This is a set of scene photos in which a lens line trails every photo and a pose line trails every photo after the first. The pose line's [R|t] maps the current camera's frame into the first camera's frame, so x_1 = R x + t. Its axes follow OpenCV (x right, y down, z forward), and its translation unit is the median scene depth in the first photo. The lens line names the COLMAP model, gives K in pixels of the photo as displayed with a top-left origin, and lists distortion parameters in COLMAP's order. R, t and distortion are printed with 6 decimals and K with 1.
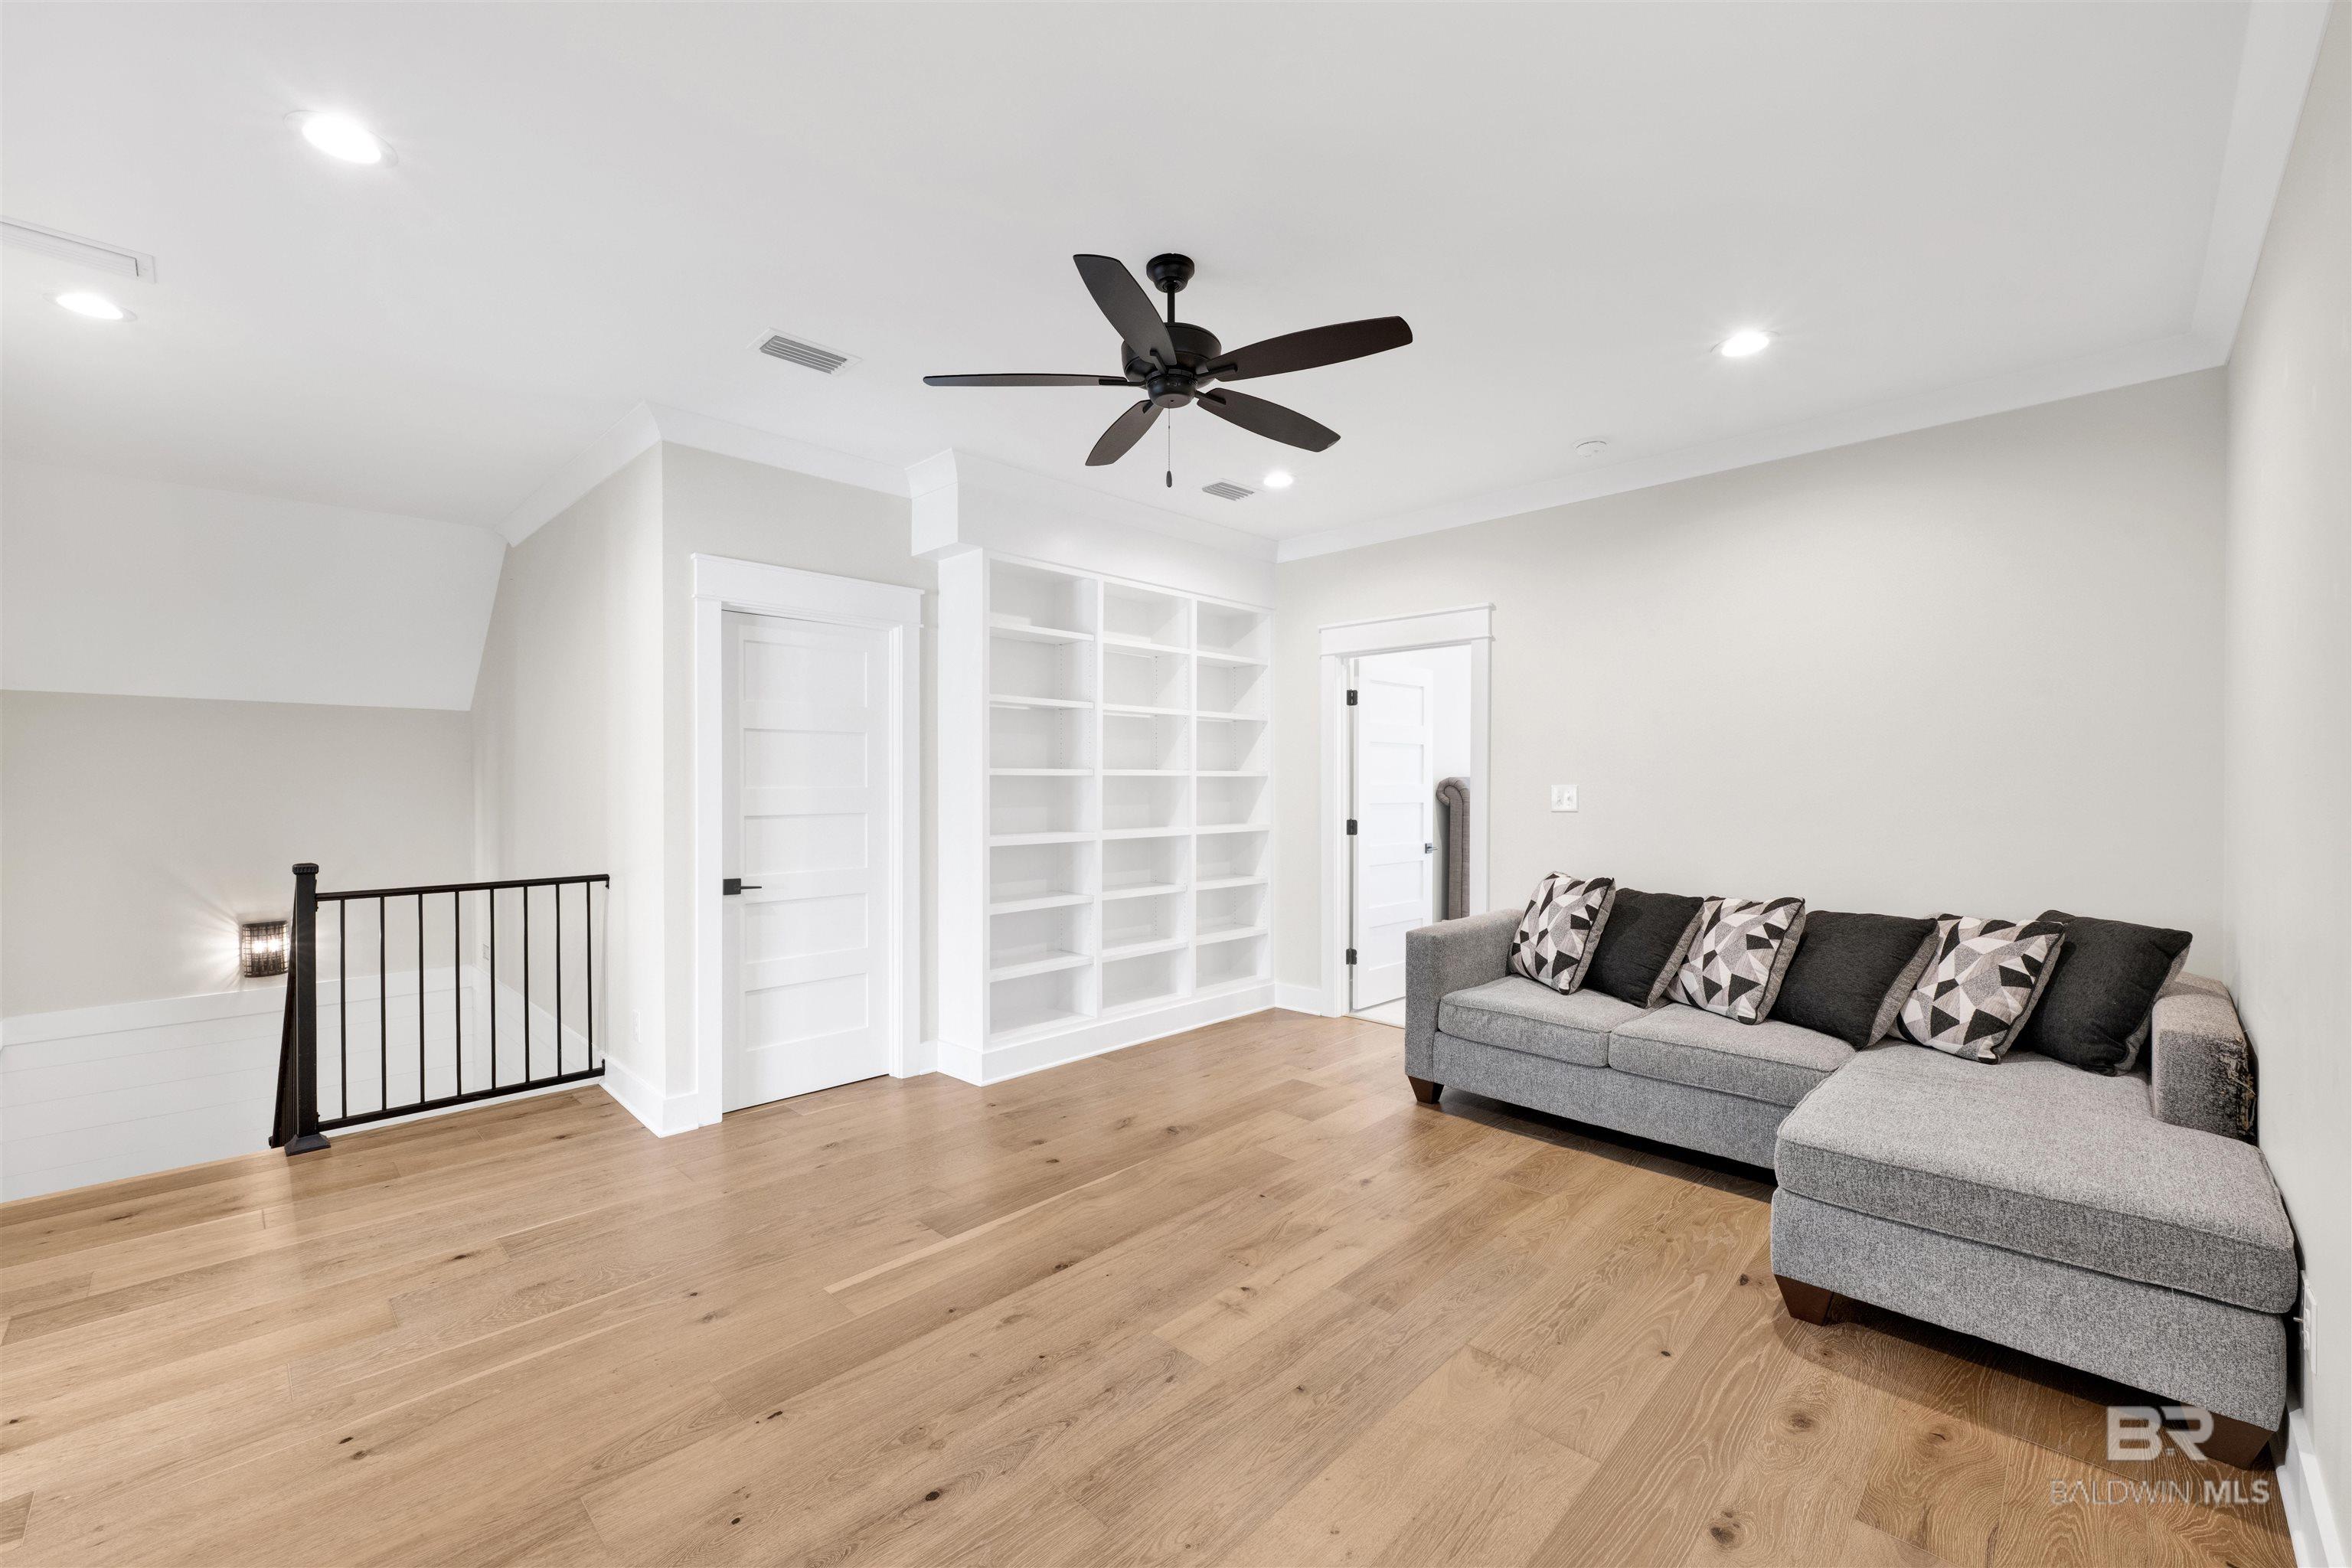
lens RADIAL K [[958.9, 0, 1158.1], [0, 958.9, 777.1], [0, 0, 1]] dist [-0.001749, 0.001091]
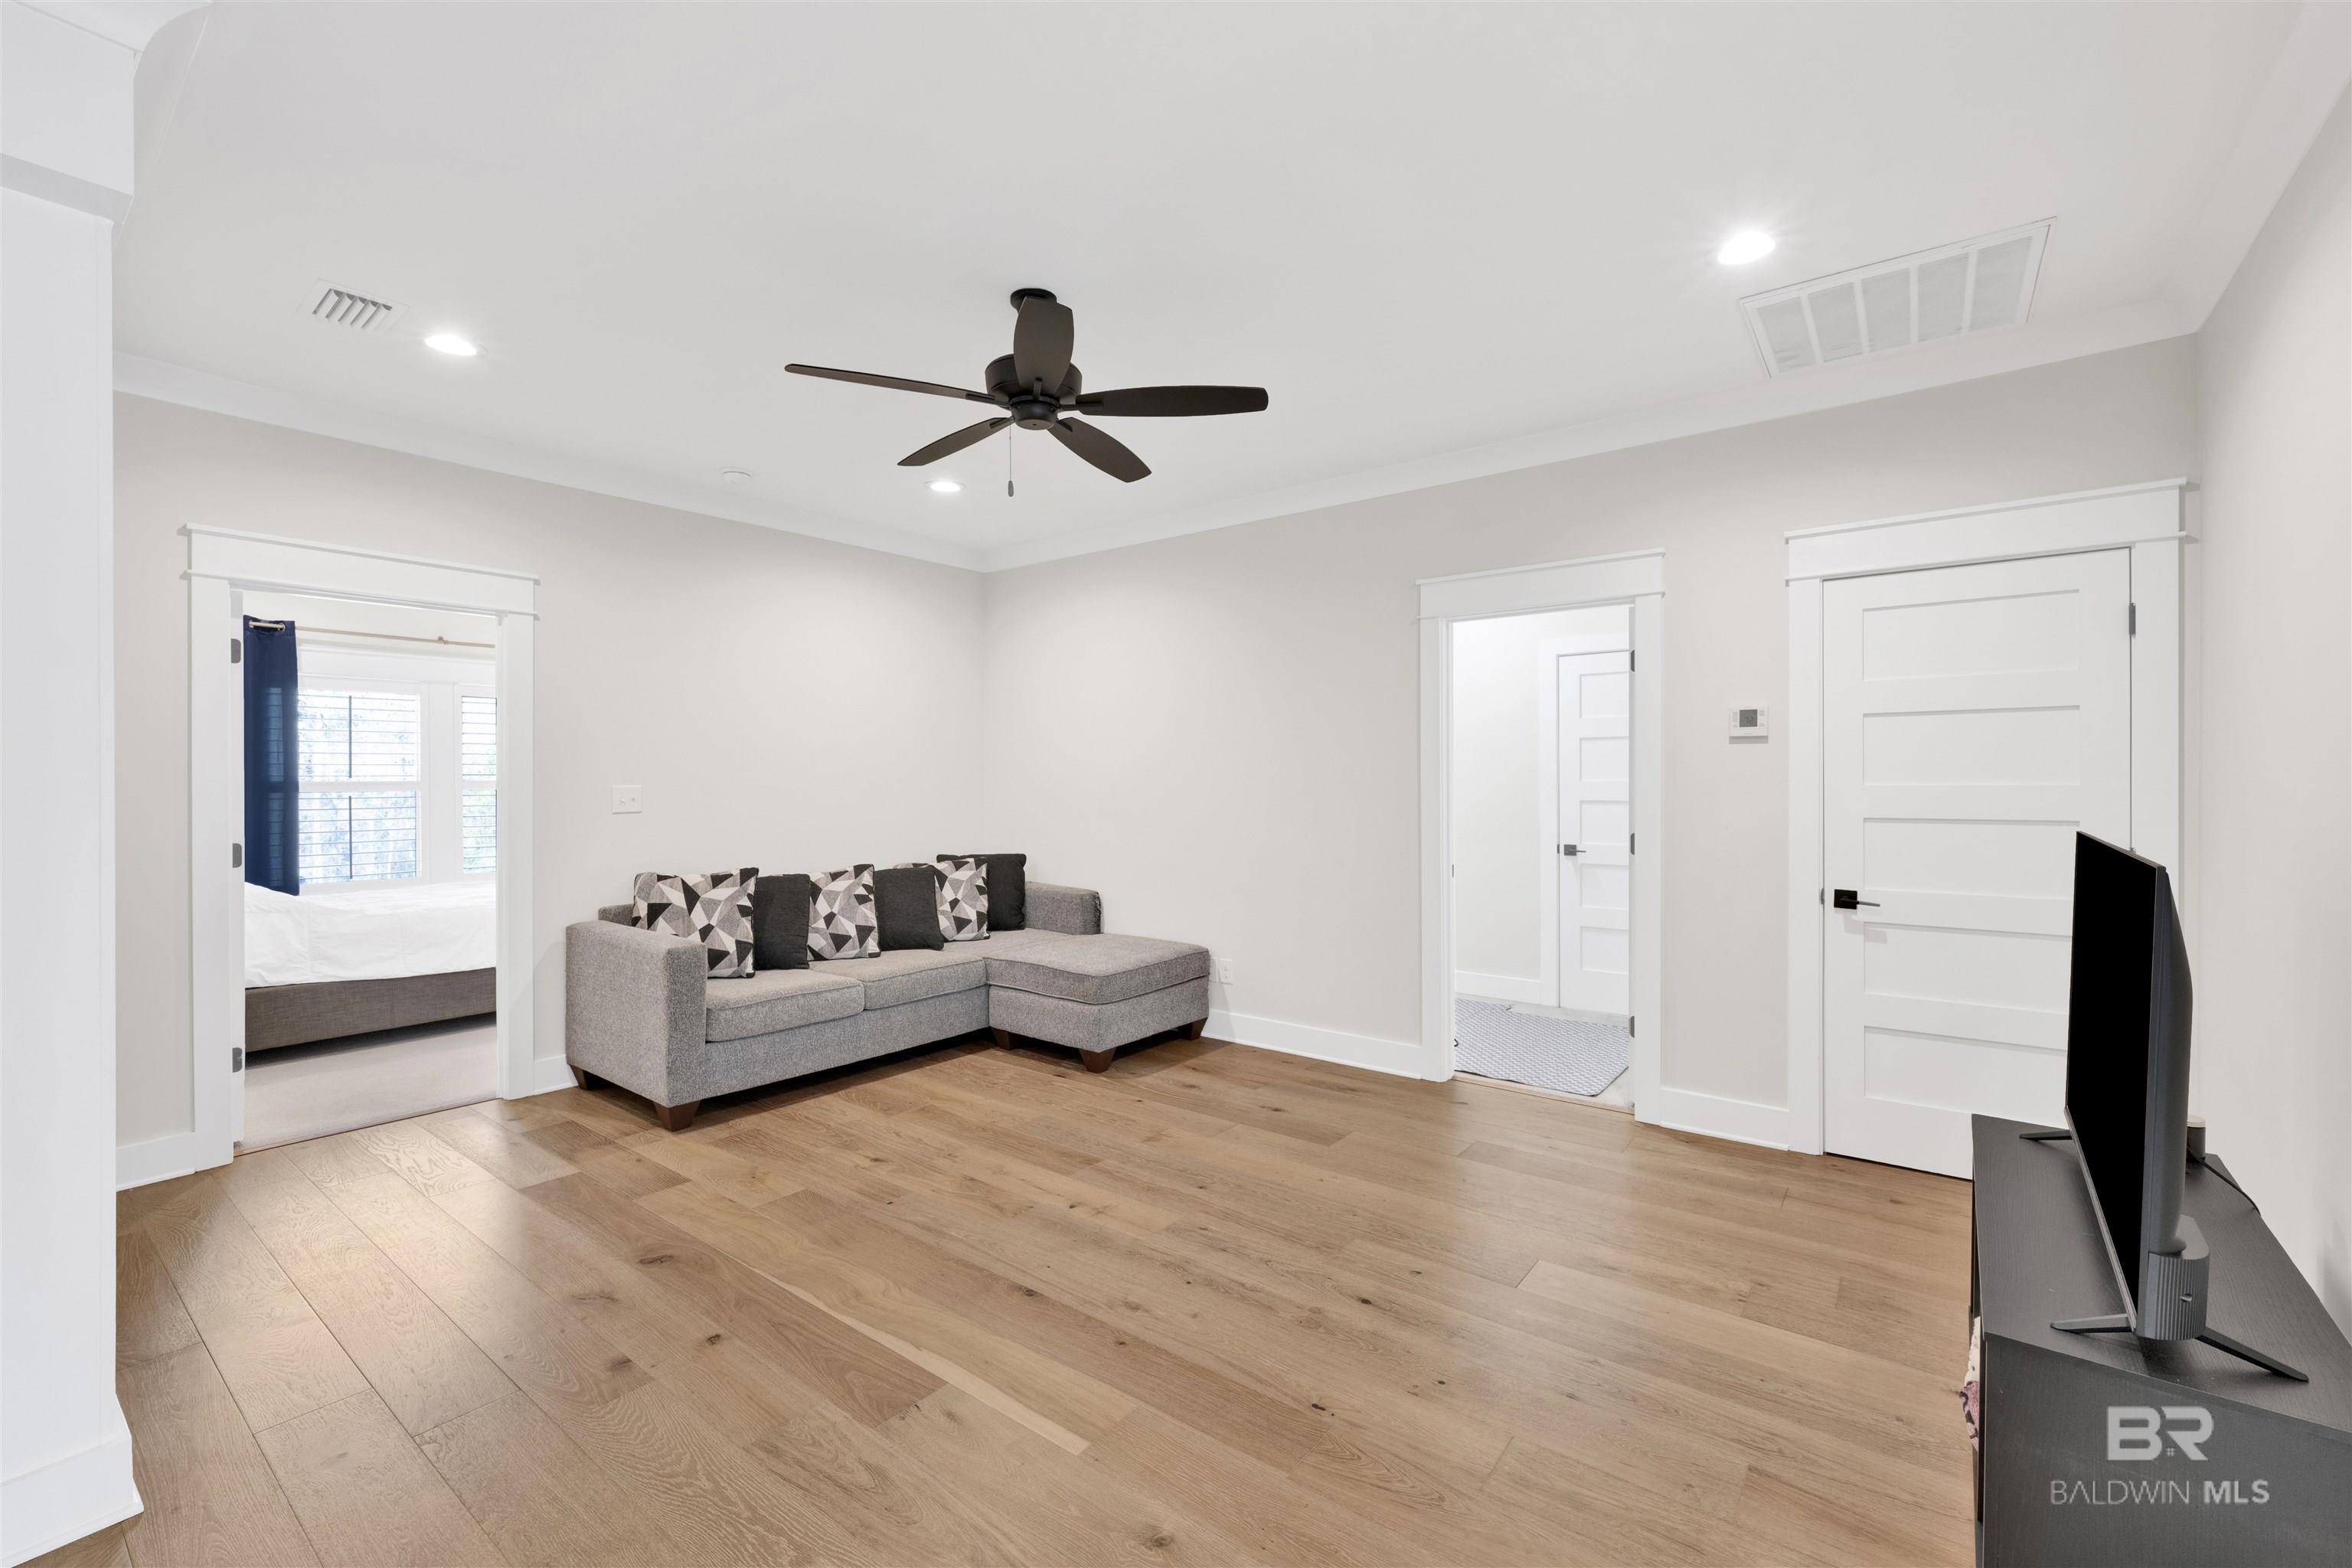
lens RADIAL K [[958.9, 0, 1168.9], [0, 958.9, 792.3], [0, 0, 1]] dist [-0.001749, 0.001091]
pose [[-0.116865, -0.014765, 0.993038, -0.877773], [-0.003702, 0.999889, 0.014431, -0.001332], [-0.993141, -0.001990, -0.116906, 0.811161]]
